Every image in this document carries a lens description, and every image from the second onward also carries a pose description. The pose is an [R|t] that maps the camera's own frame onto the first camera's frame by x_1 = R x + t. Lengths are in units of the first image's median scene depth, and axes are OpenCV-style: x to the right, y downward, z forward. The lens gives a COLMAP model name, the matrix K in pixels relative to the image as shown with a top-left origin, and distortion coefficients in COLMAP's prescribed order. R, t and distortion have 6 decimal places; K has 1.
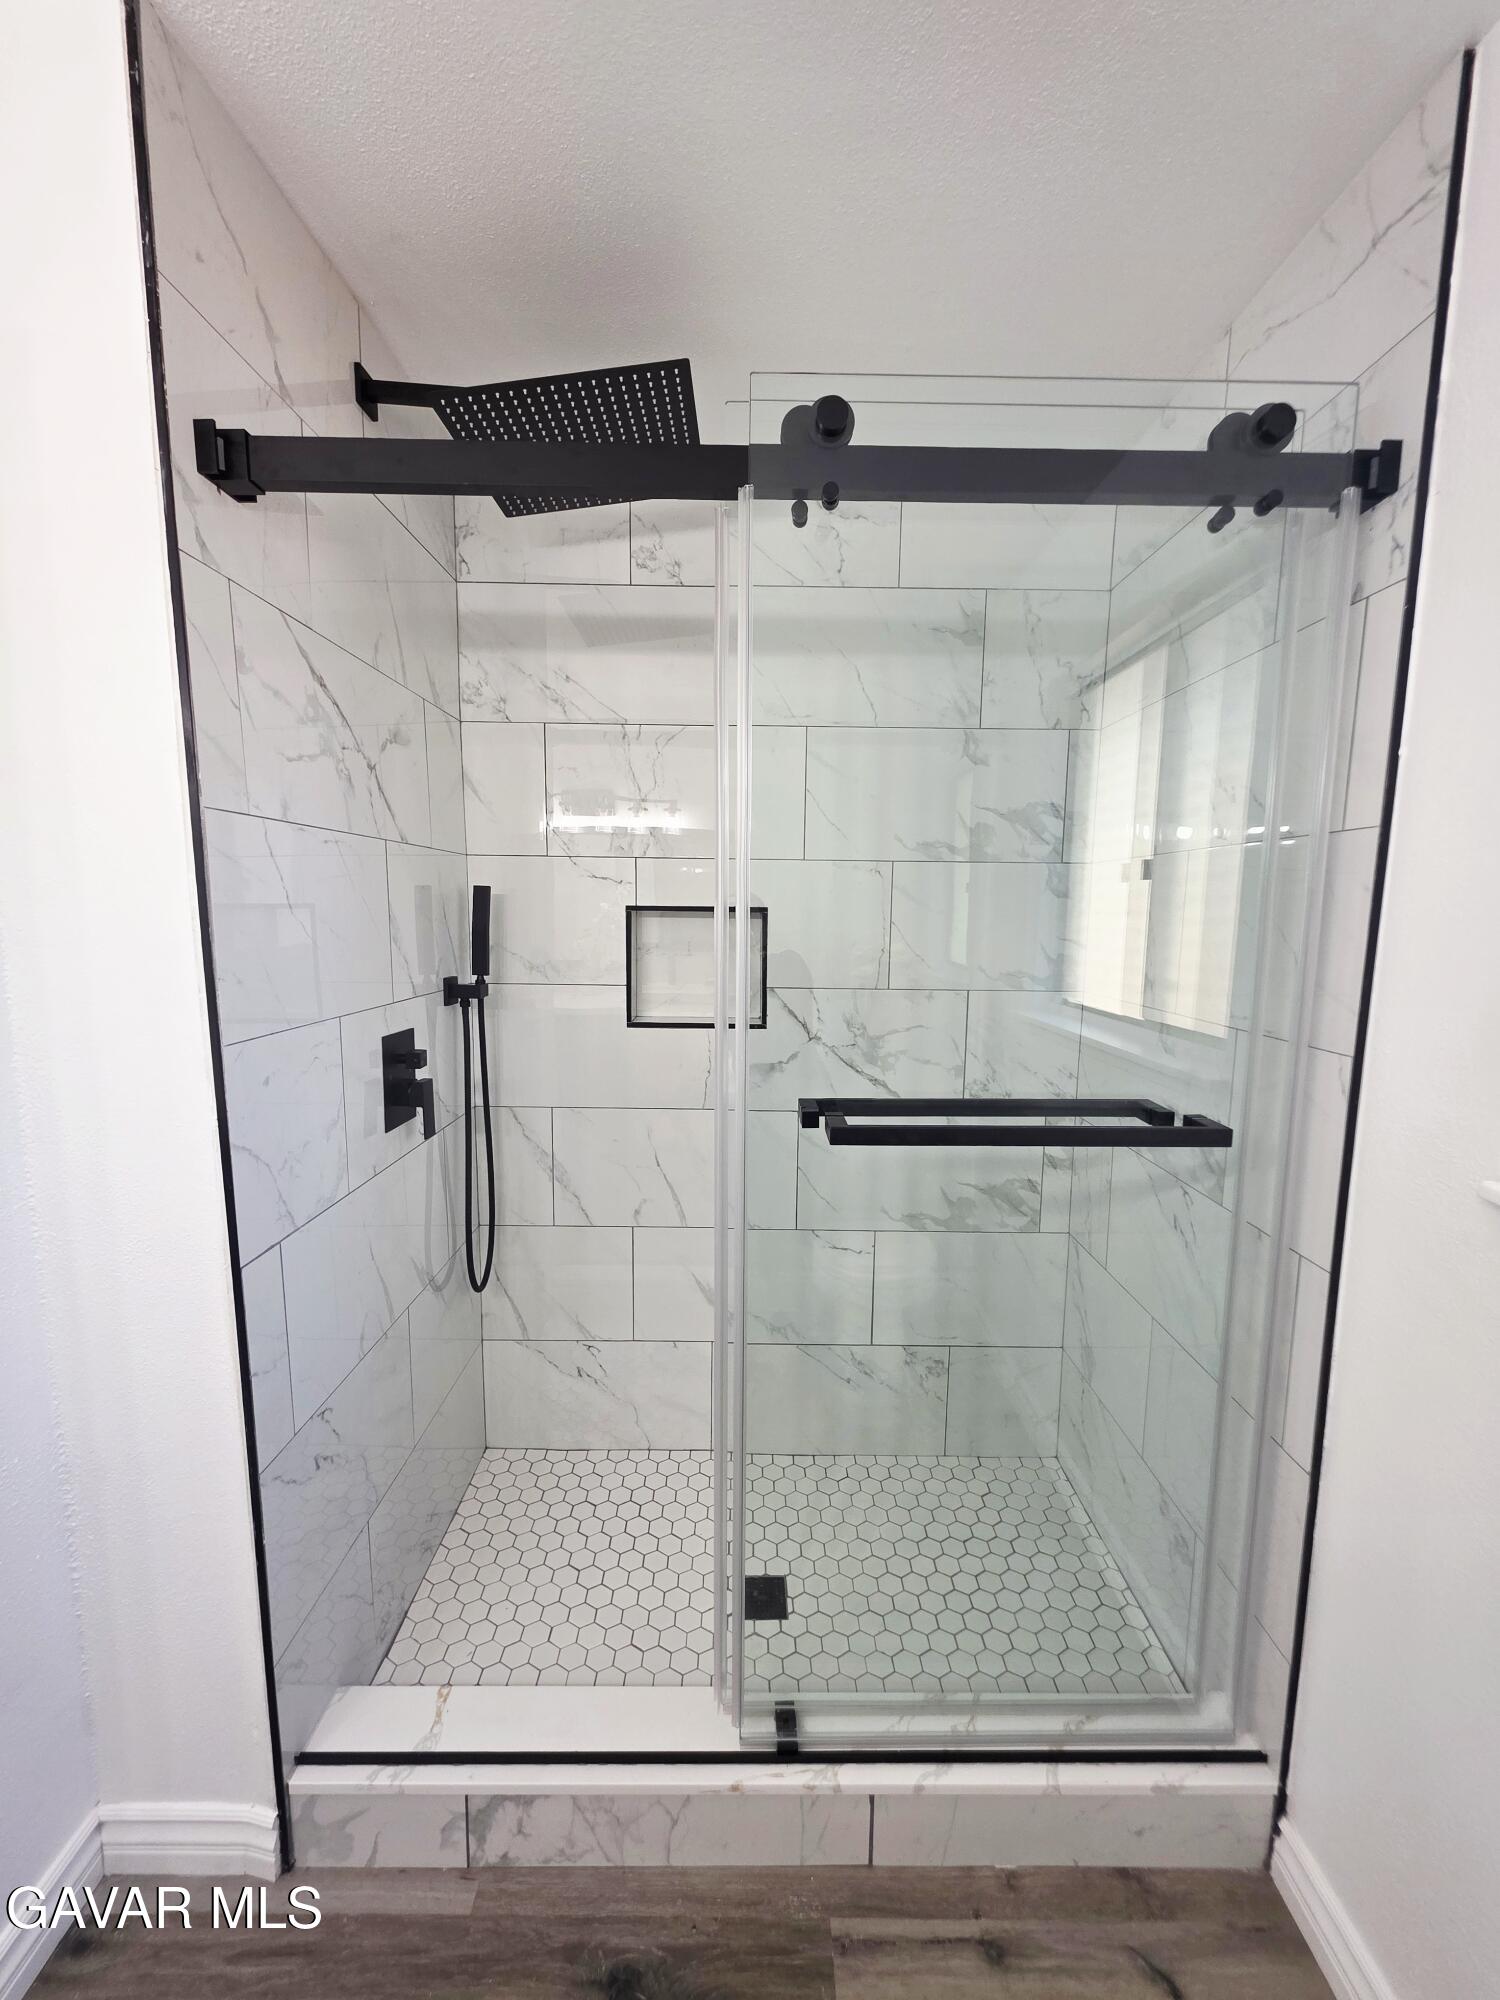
lens RADIAL K [[809.9, 0, 752.1], [0, 809.9, 1007.5], [0, 0, 1]] dist [0.001278, 0.000984]
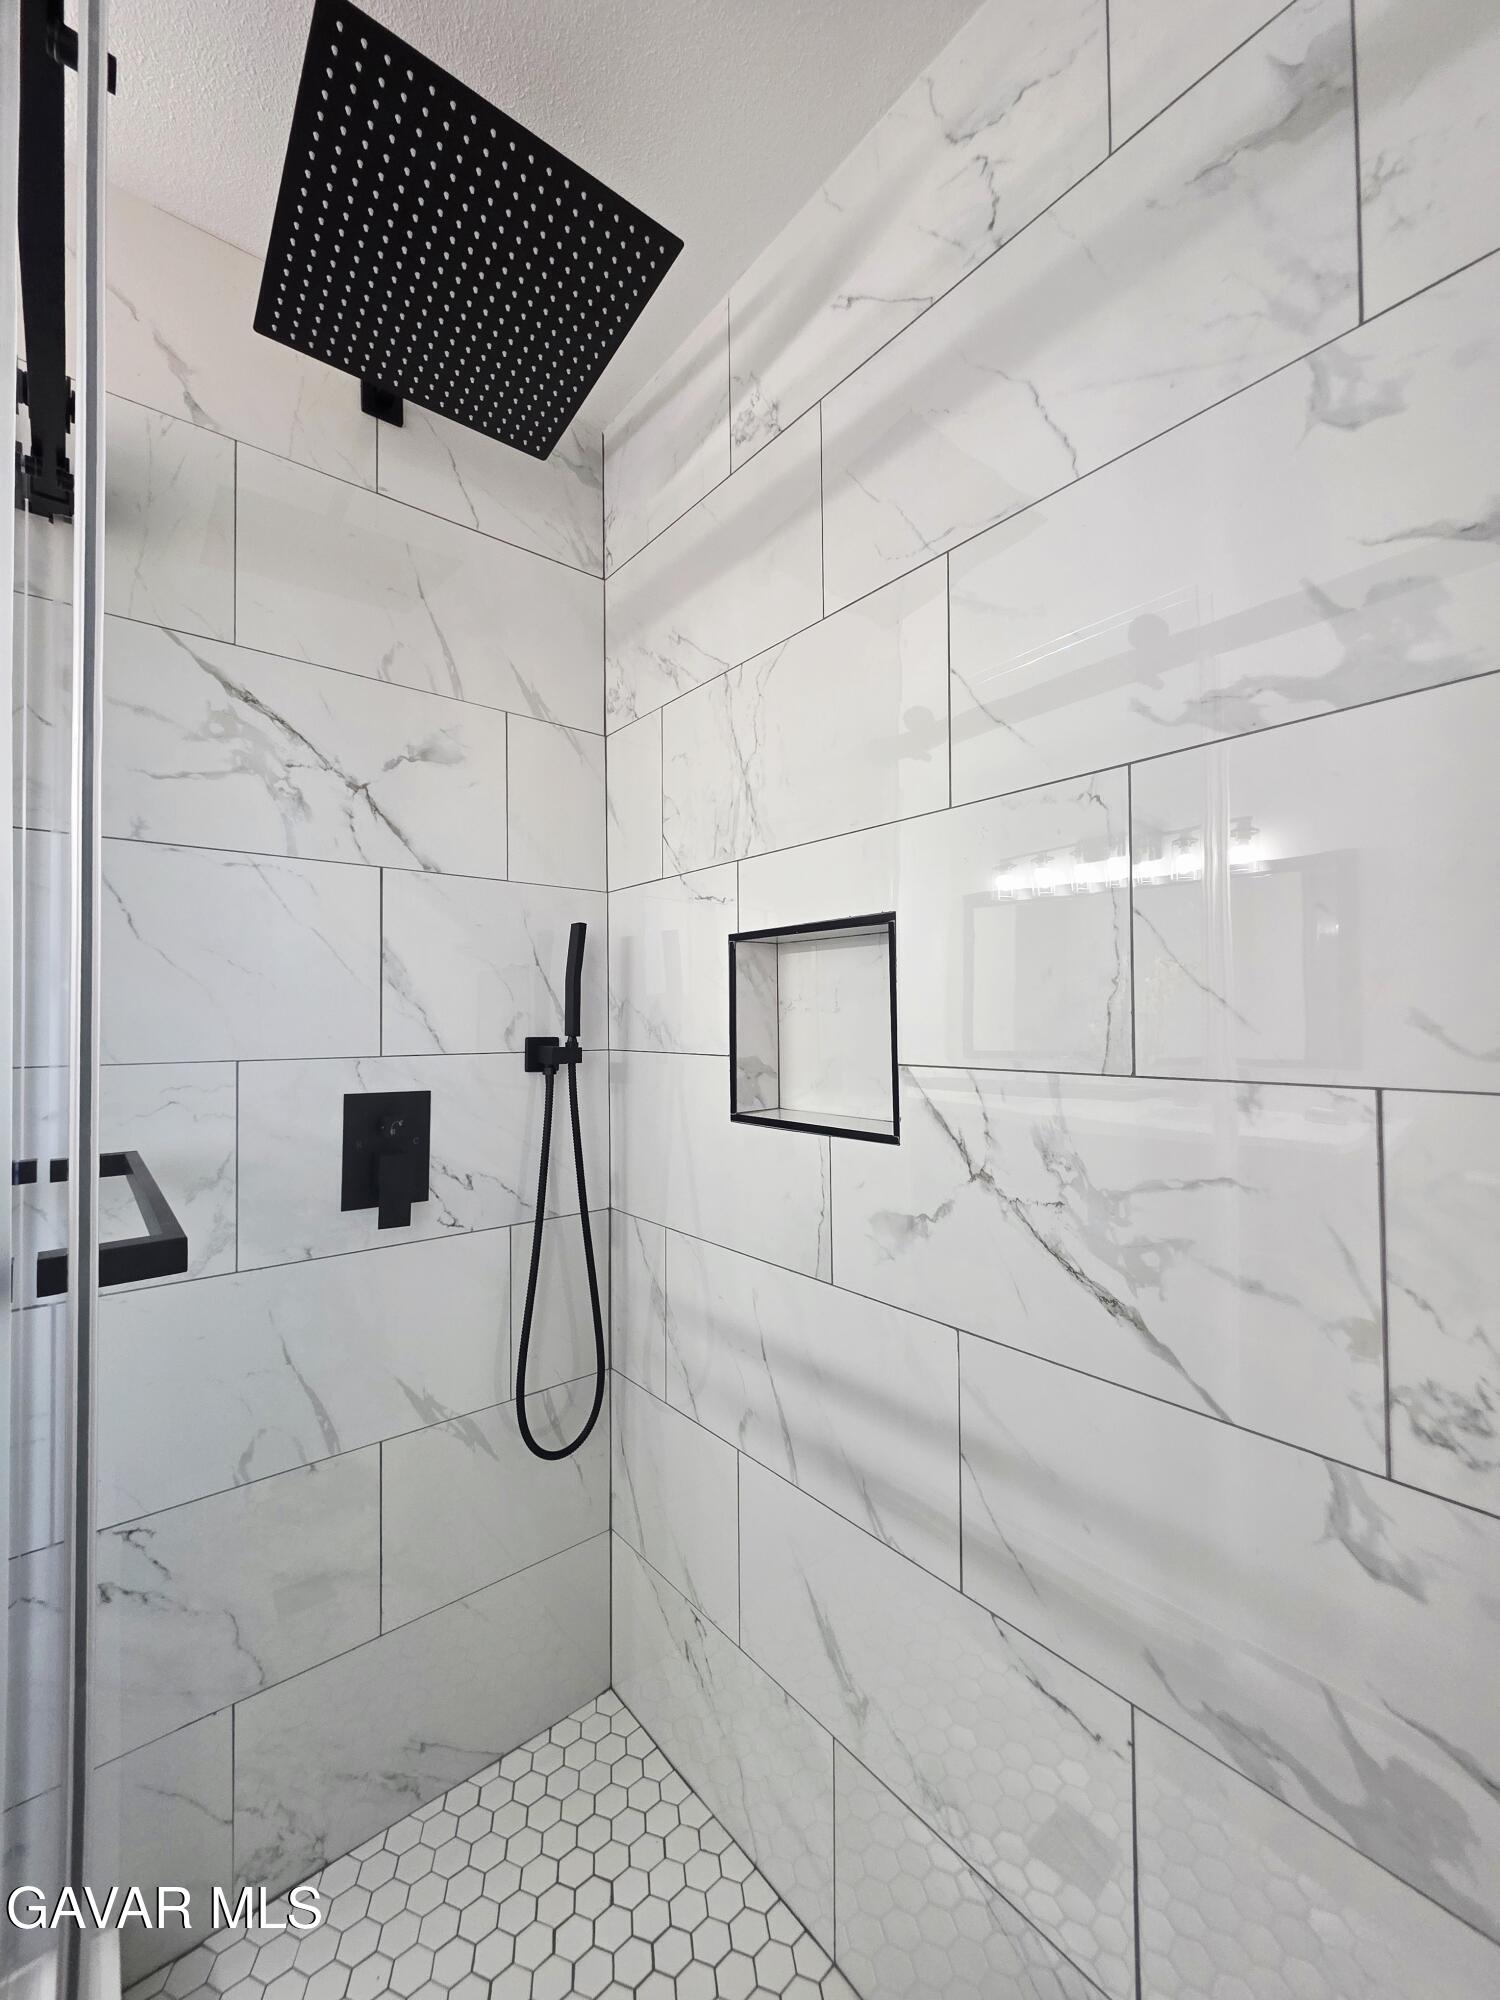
lens RADIAL K [[809.9, 0, 752.1], [0, 809.9, 1007.5], [0, 0, 1]] dist [0.001278, 0.000984]
pose [[0.637614, -0.029575, -0.769788, 0.365885], [-0.080890, 0.991168, -0.105082, 0.001174], [0.766097, 0.129270, 0.629590, 0.609566]]
